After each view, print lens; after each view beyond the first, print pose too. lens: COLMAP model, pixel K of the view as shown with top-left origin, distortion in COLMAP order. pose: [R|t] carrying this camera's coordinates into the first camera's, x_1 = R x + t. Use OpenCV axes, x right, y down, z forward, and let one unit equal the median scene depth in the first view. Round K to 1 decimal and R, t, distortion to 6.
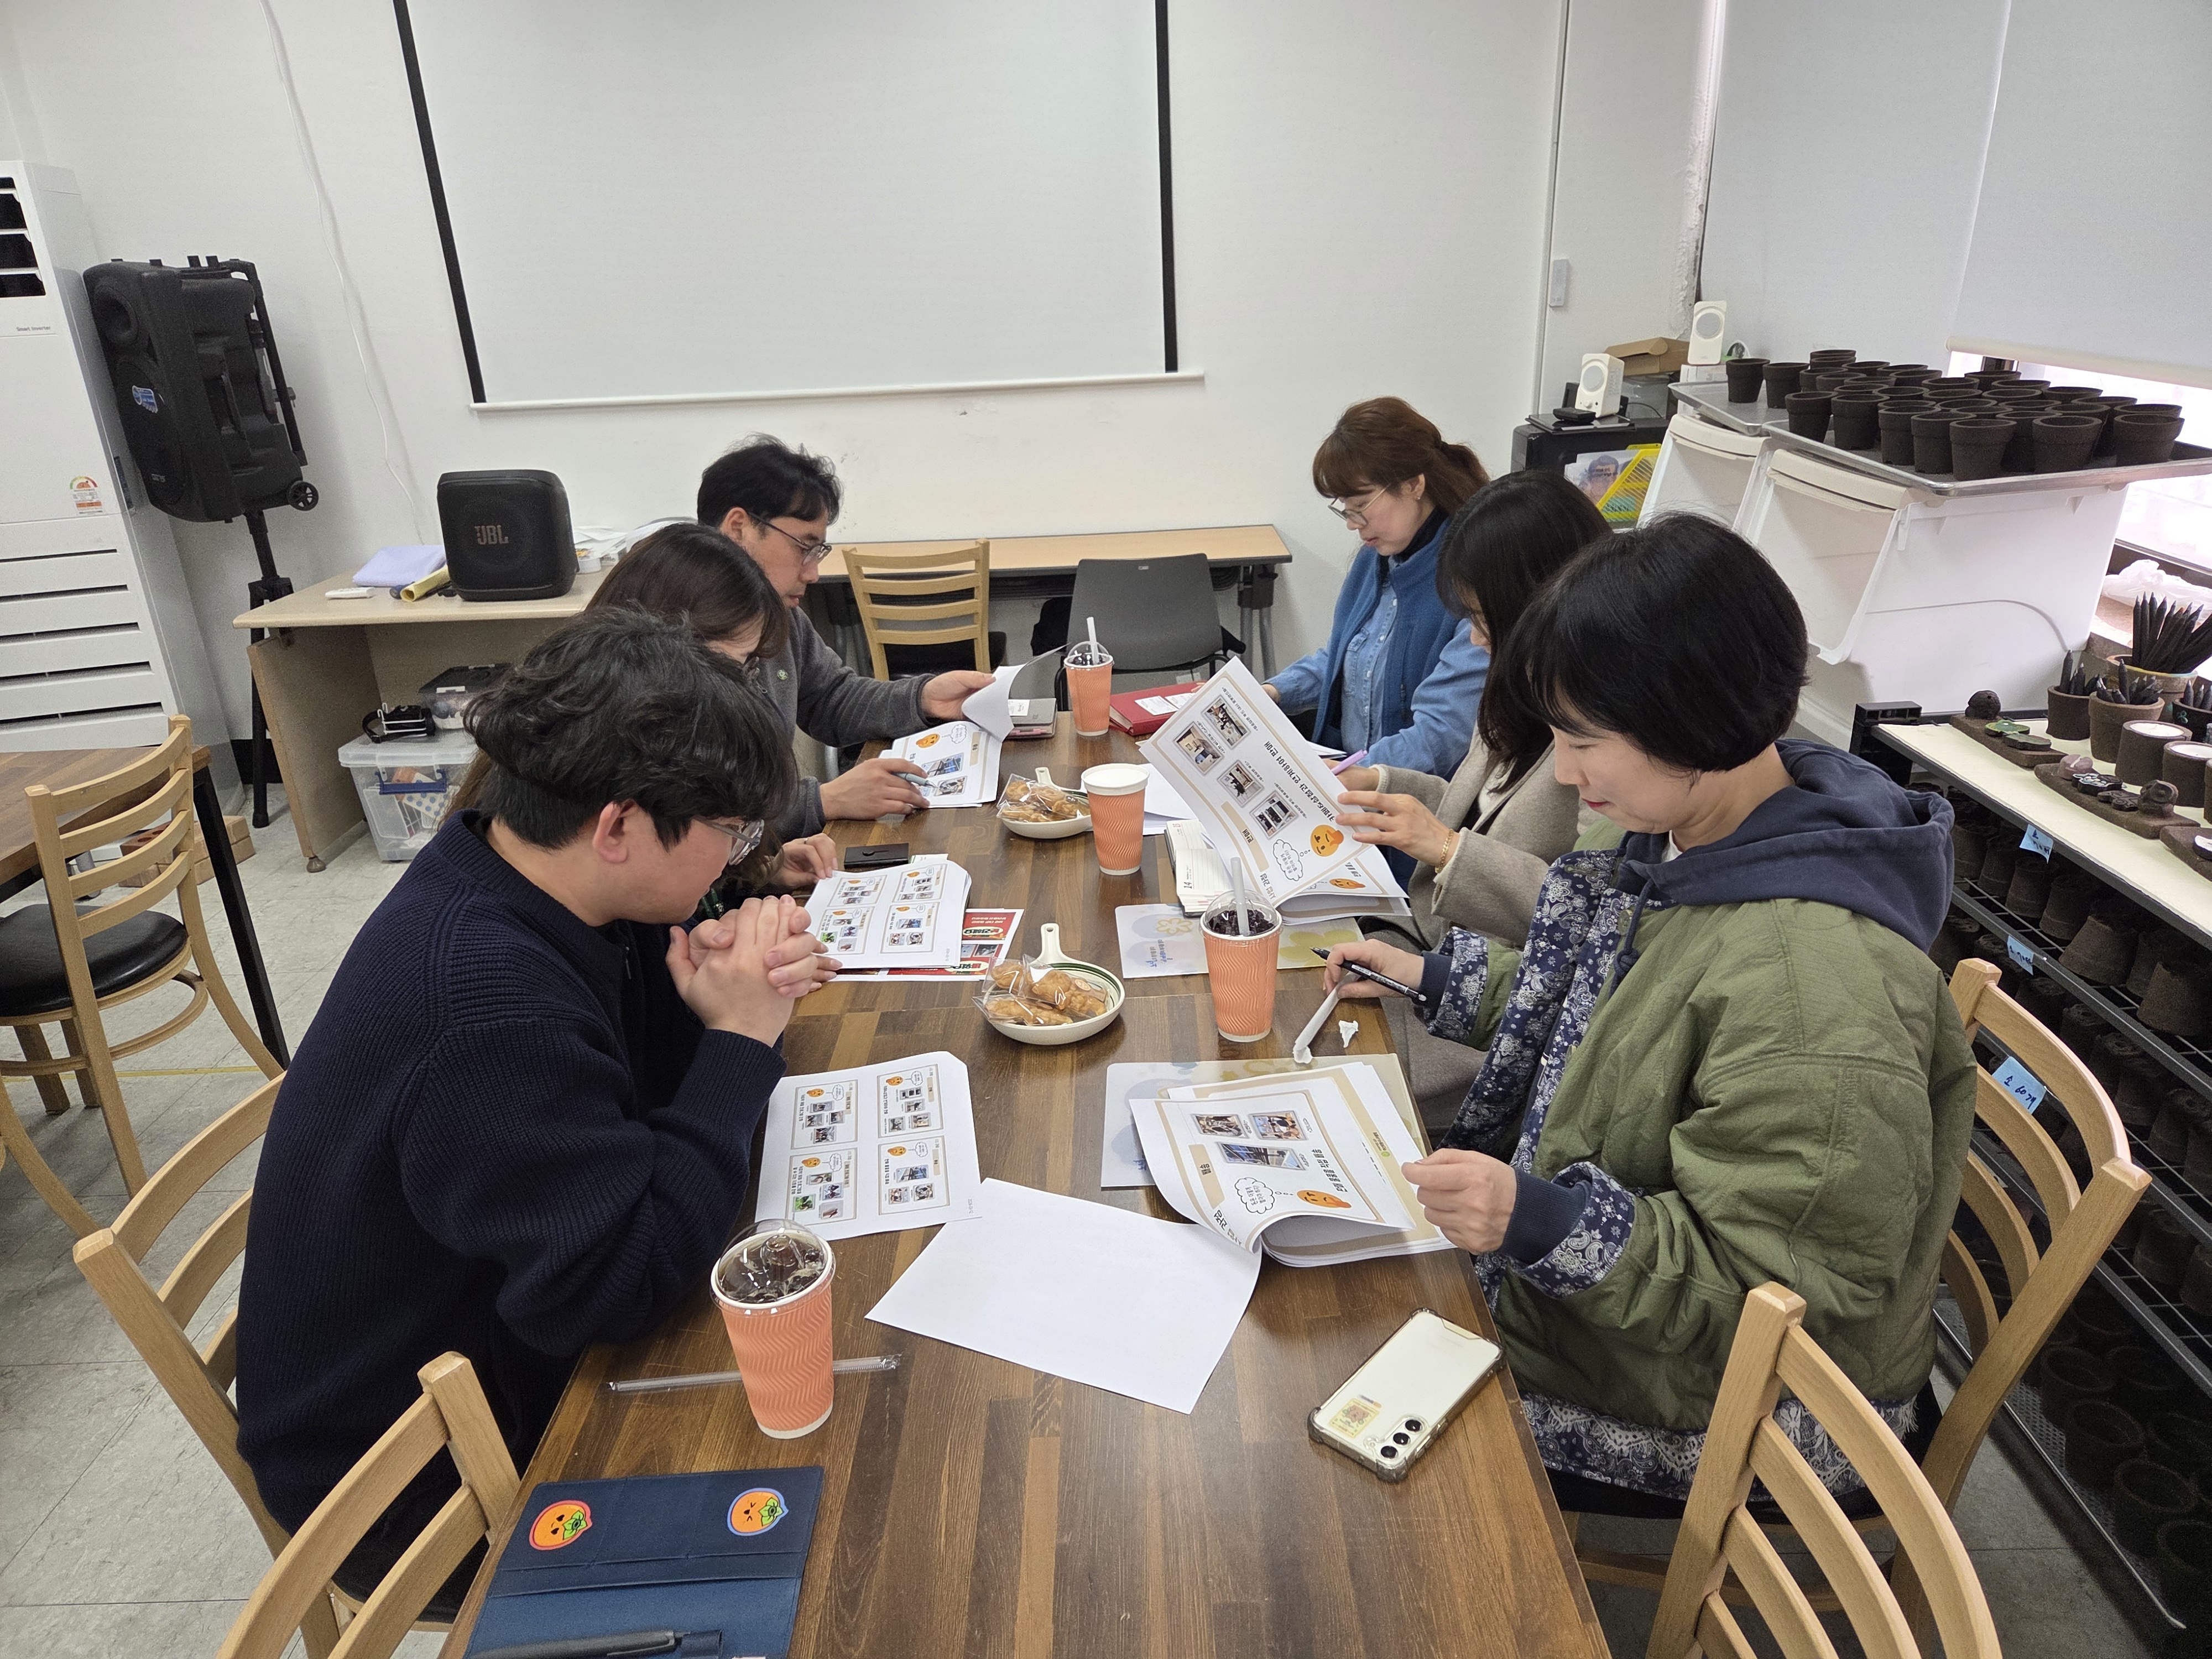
lens RADIAL K [[1434.8, 0, 1106.0], [0, 1434.8, 829.5], [0, 0, 1]] dist [0.062084, -0.043907]
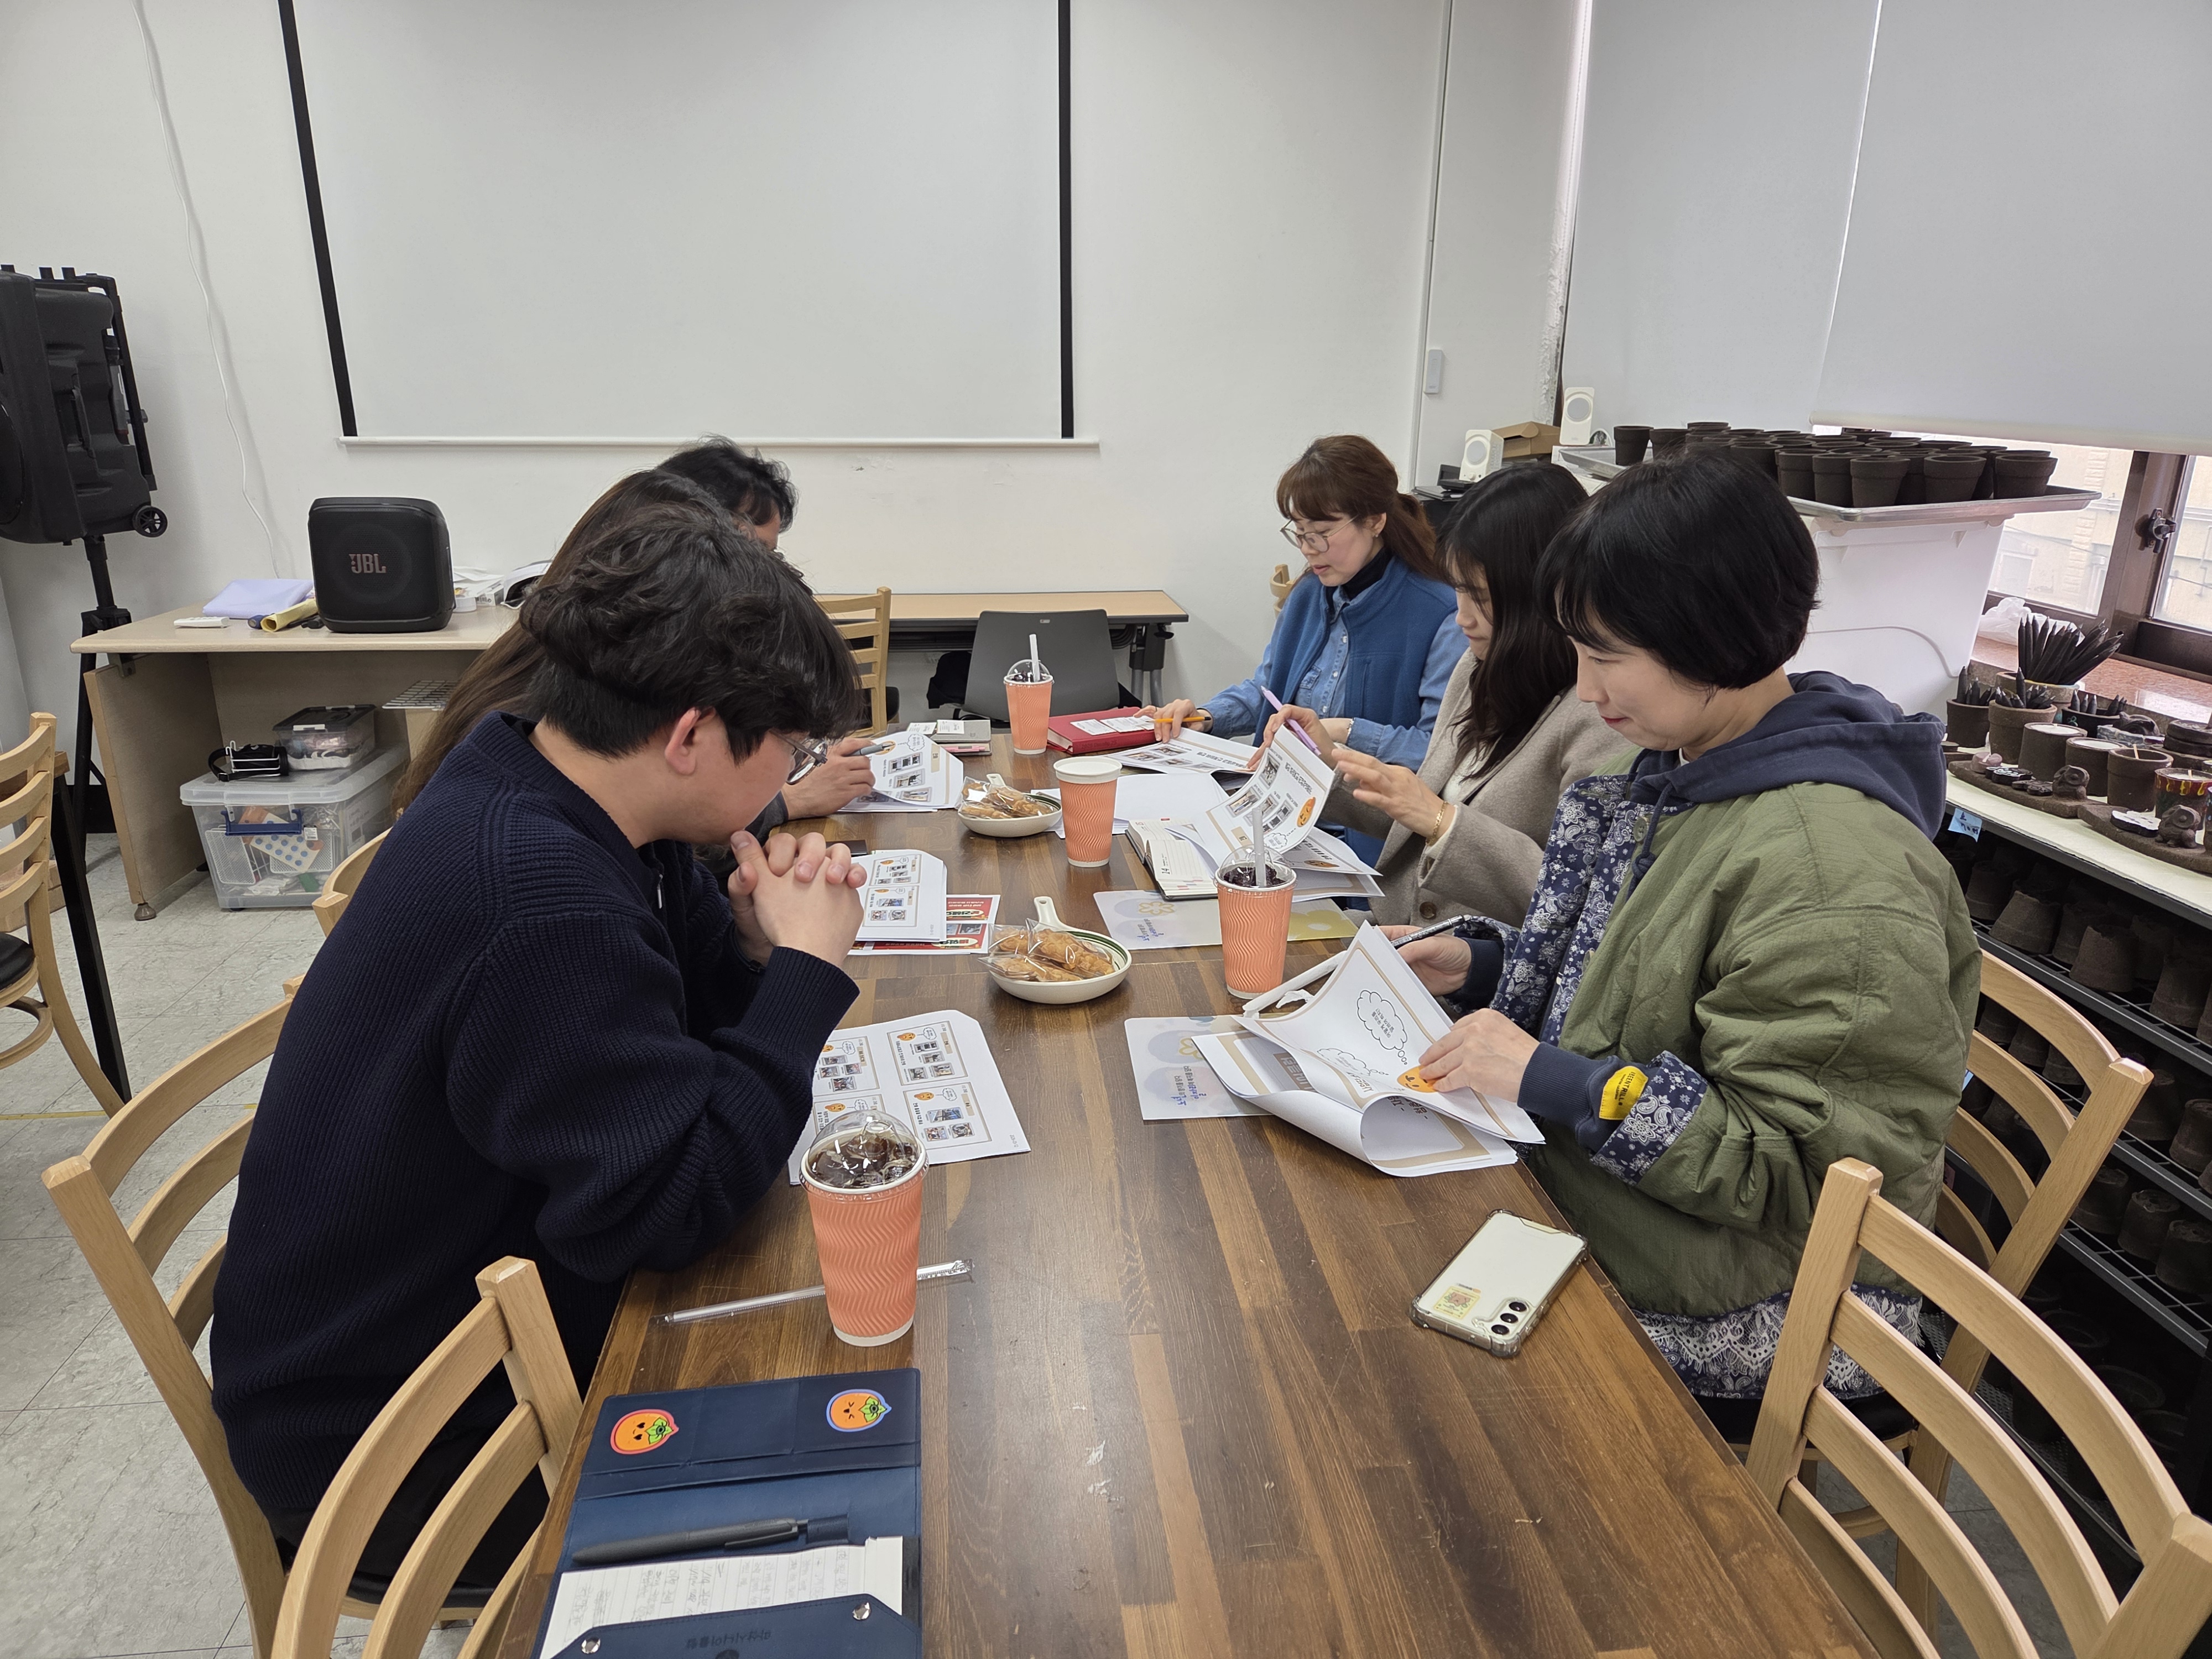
lens RADIAL K [[1434.8, 0, 1106.0], [0, 1434.8, 829.5], [0, 0, 1]] dist [0.062084, -0.043907]
pose [[0.993177, 0.013212, 0.115862, -0.097661], [-0.004627, 0.997243, -0.074057, 0.081774], [-0.116521, 0.073016, 0.990501, 0.010989]]
